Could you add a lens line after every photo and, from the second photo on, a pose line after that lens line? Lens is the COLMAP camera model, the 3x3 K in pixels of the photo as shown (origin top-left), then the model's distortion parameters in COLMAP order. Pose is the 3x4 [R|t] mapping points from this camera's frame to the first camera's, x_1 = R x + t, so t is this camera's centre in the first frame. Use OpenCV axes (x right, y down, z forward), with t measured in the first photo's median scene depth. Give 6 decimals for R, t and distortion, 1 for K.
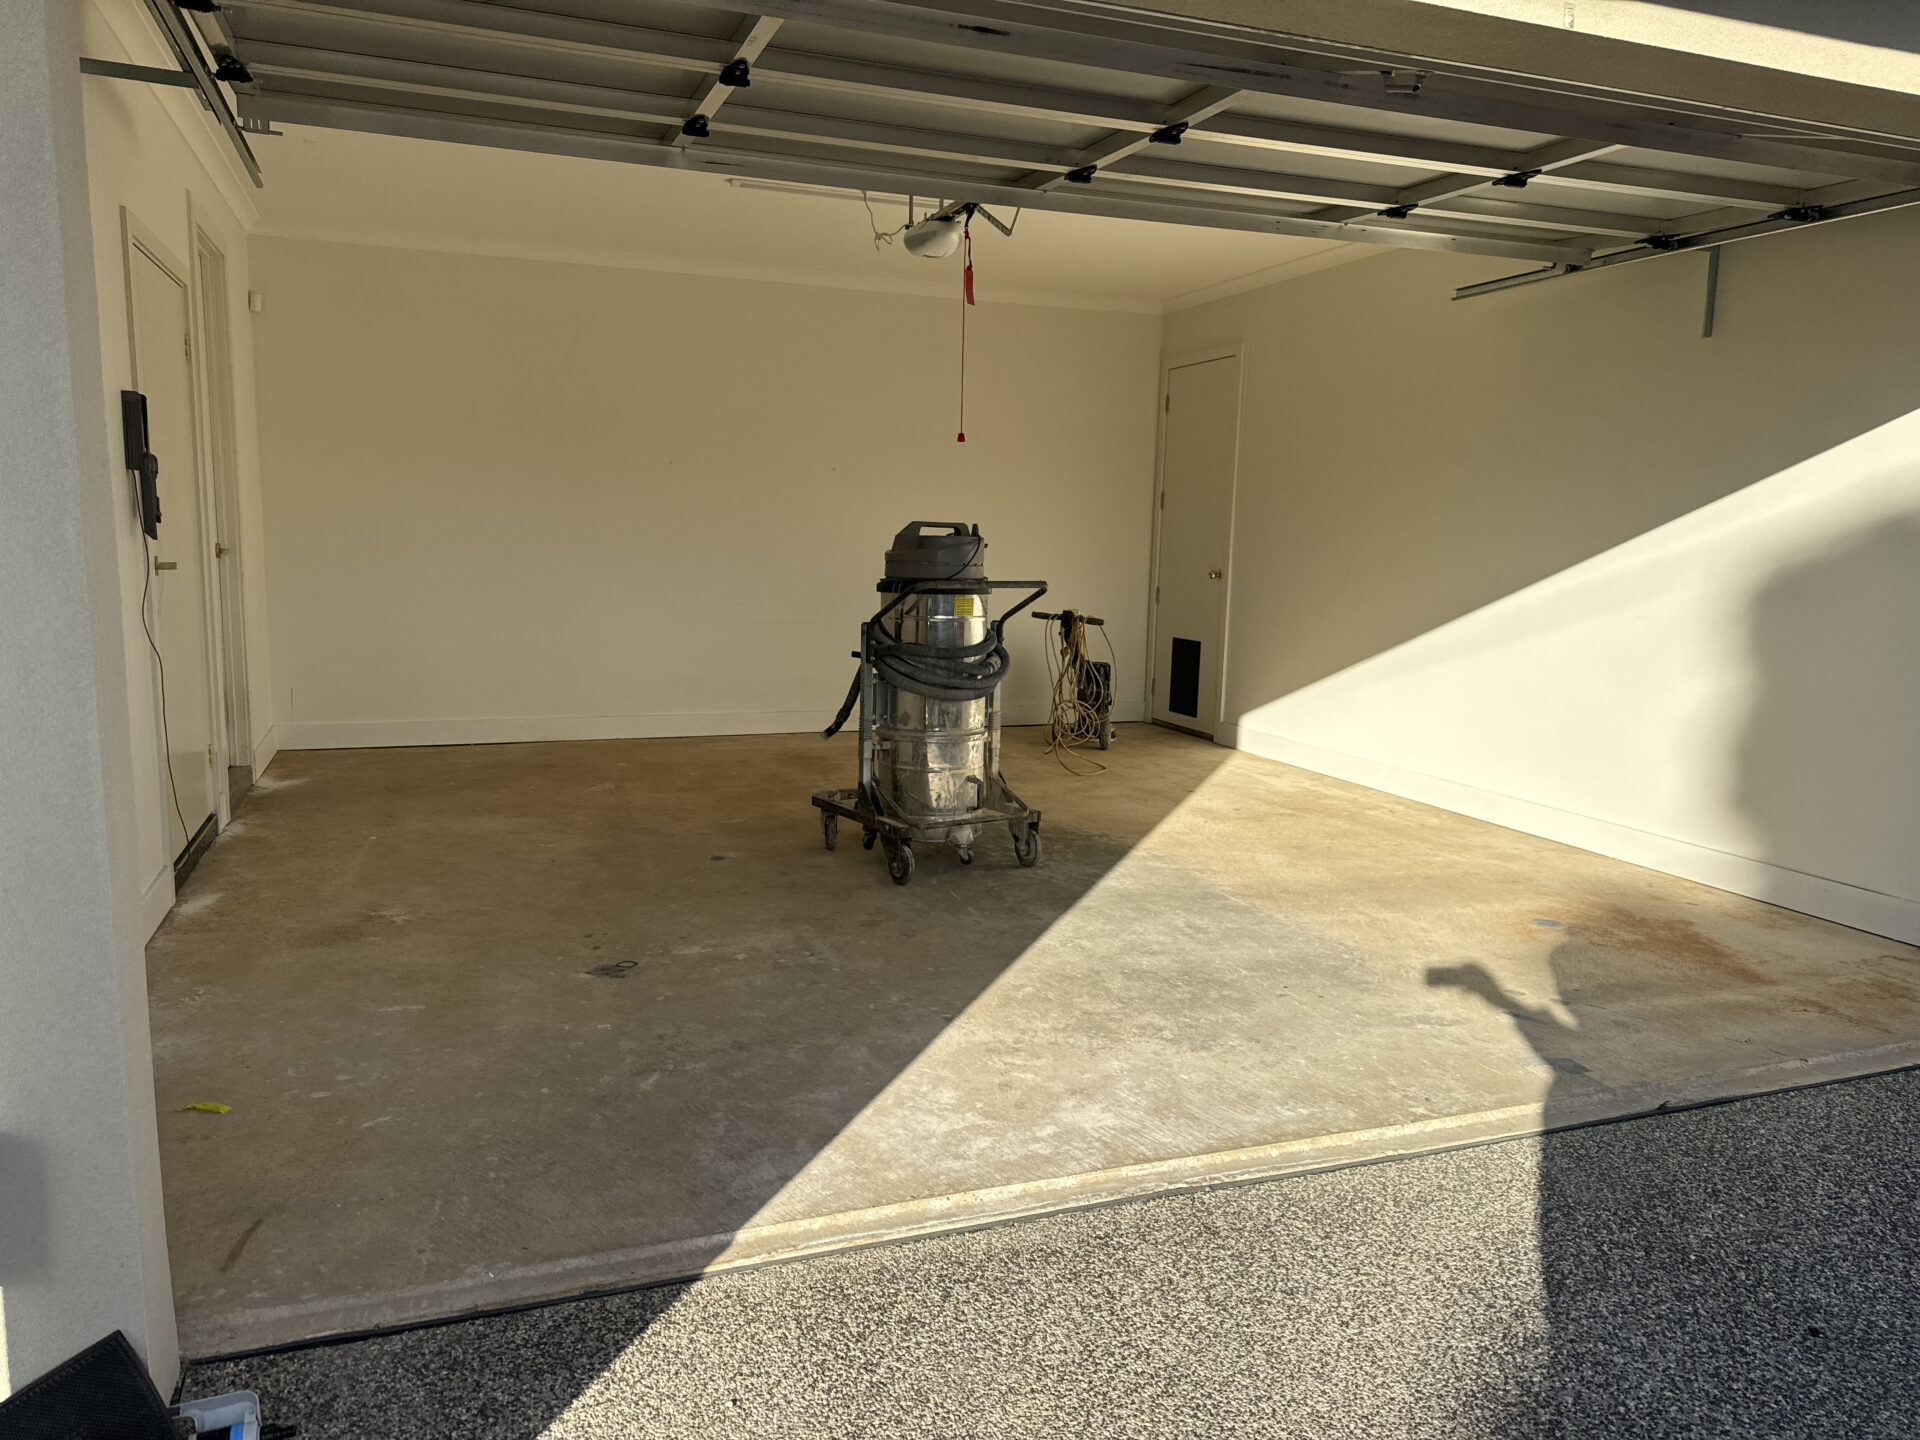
lens RADIAL K [[1357.2, 0, 951.2], [0, 1357.2, 722.5], [0, 0, 1]] dist [0.036620, -0.041038]
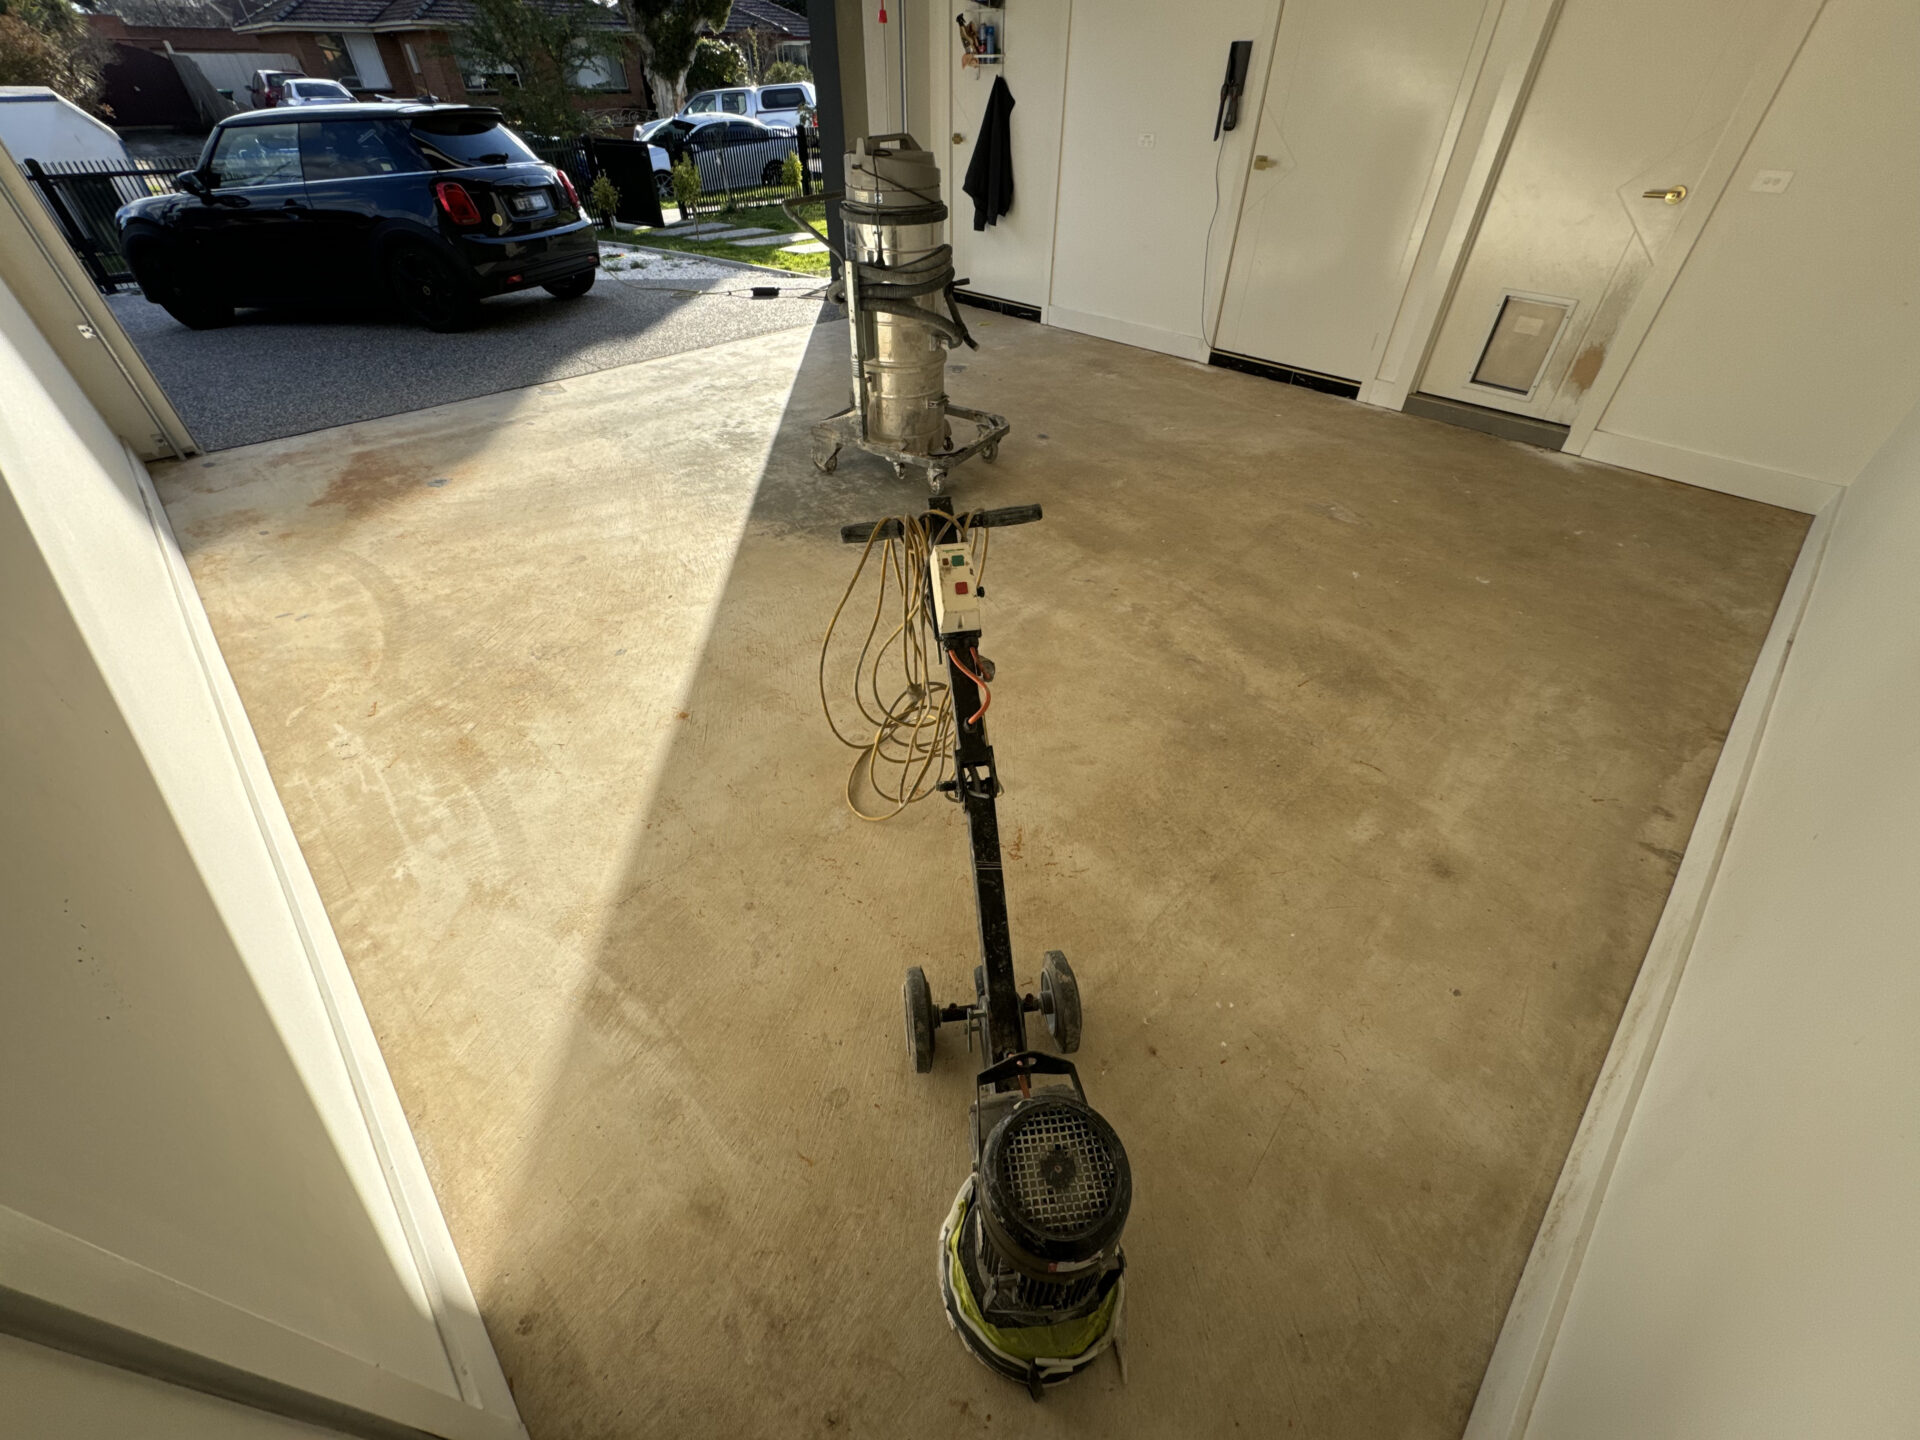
lens RADIAL K [[764.9, 0, 953.7], [0, 764.9, 707.8], [0, 0, 1]] dist [-0.002595, 0.000183]
pose [[-0.915554, 0.239290, -0.323265, 0.482239], [-0.080109, 0.679151, 0.729614, -0.576107], [0.394135, 0.693898, -0.602630, 3.404773]]
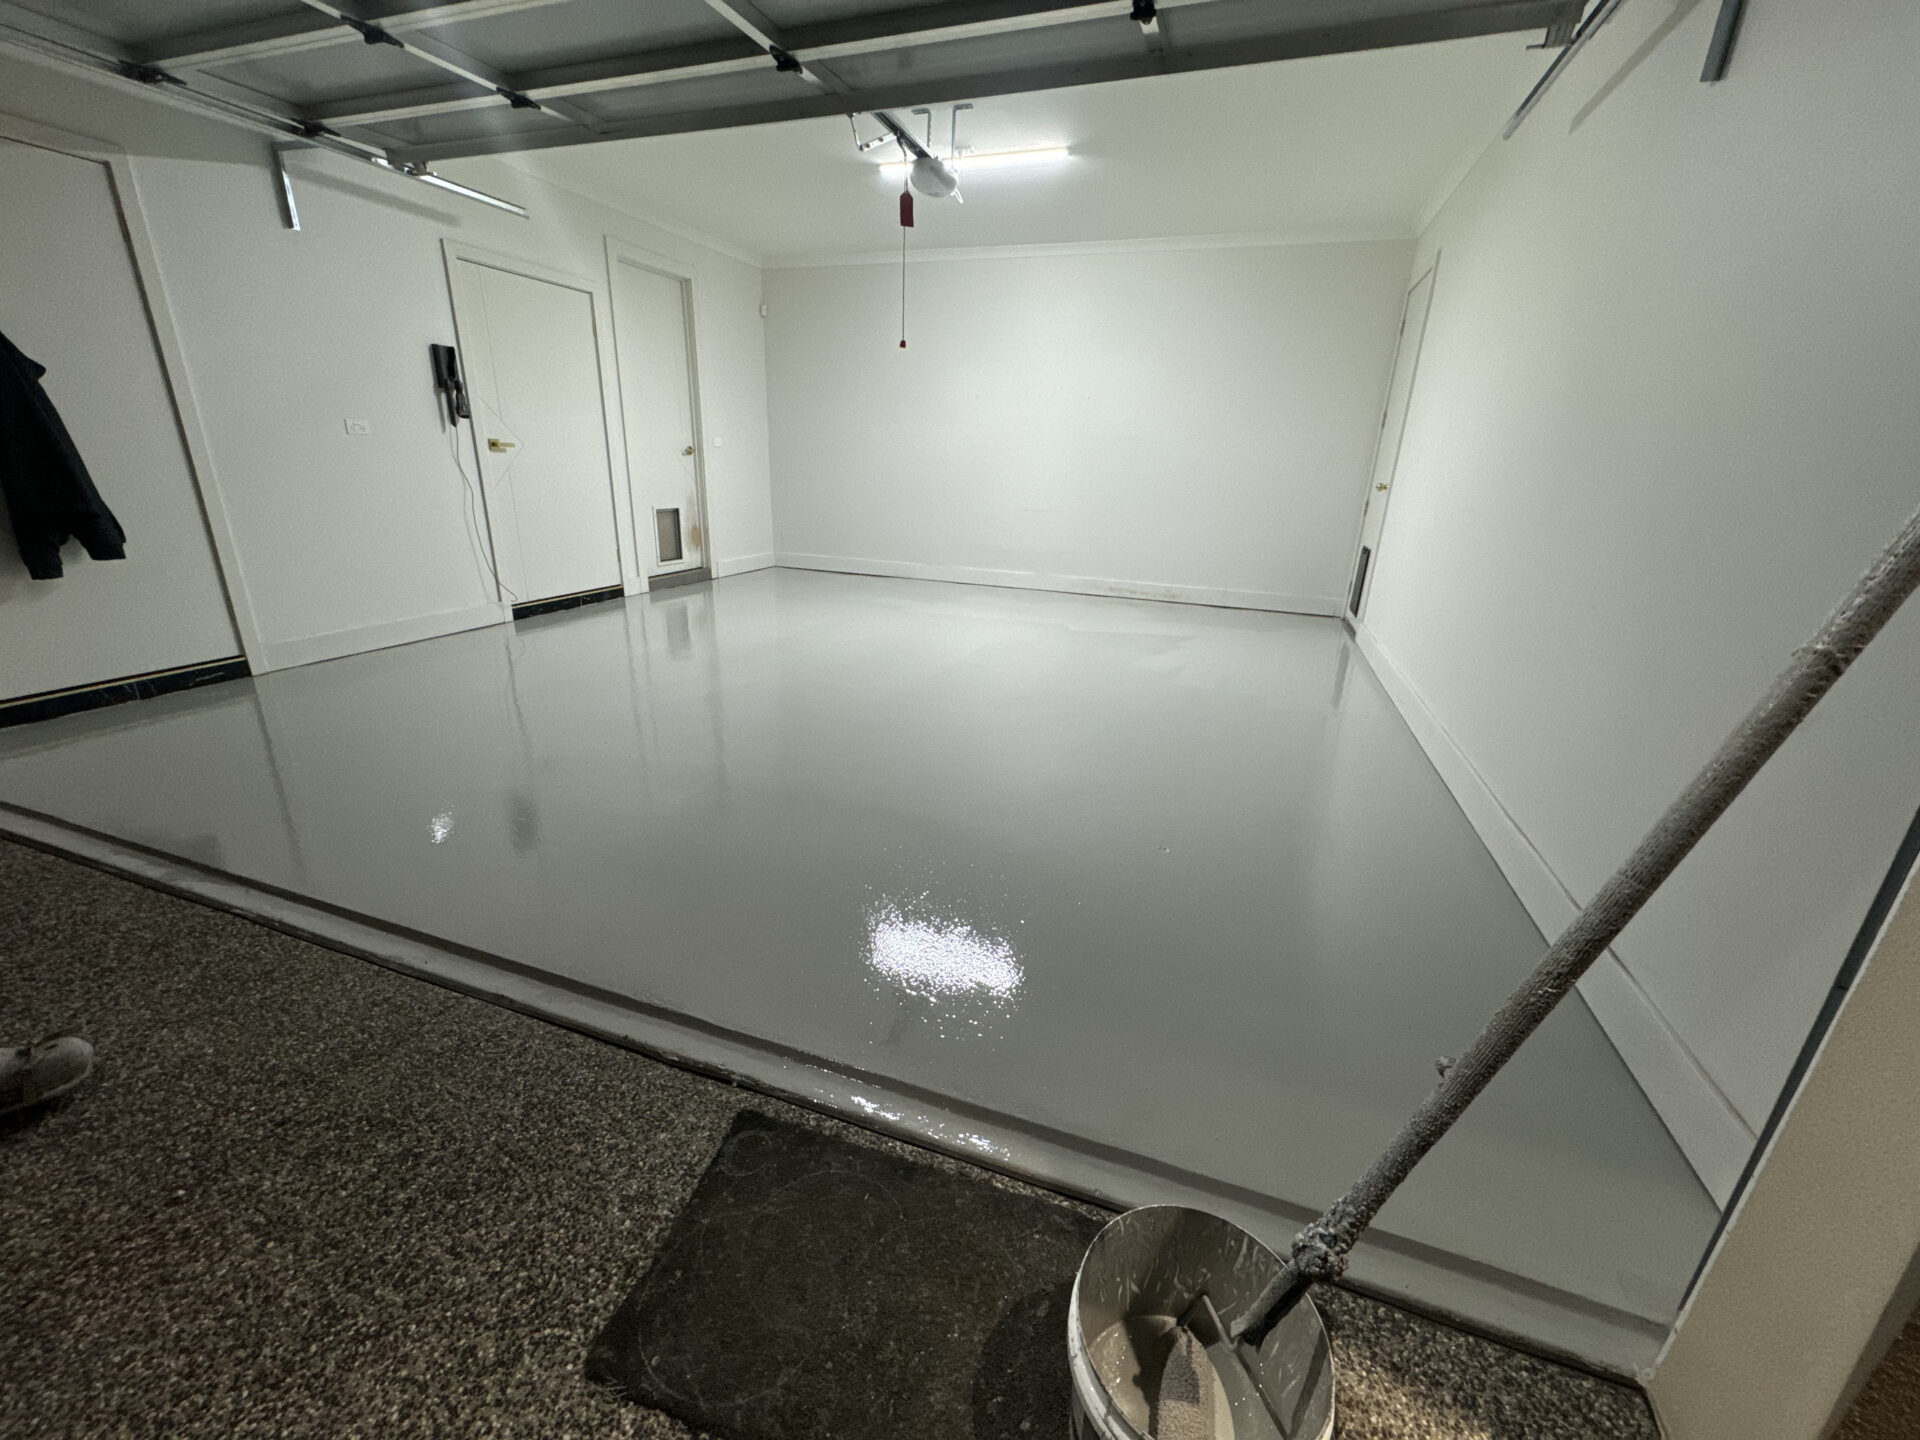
lens RADIAL K [[764.9, 0, 961.1], [0, 764.9, 716.0], [0, 0, 1]] dist [-0.002595, 0.000183]
pose [[0.762457, 0.211453, -0.611512, 1.167022], [-0.109057, 0.973569, 0.200672, -0.051677], [0.637782, -0.086314, 0.765365, 0.989007]]
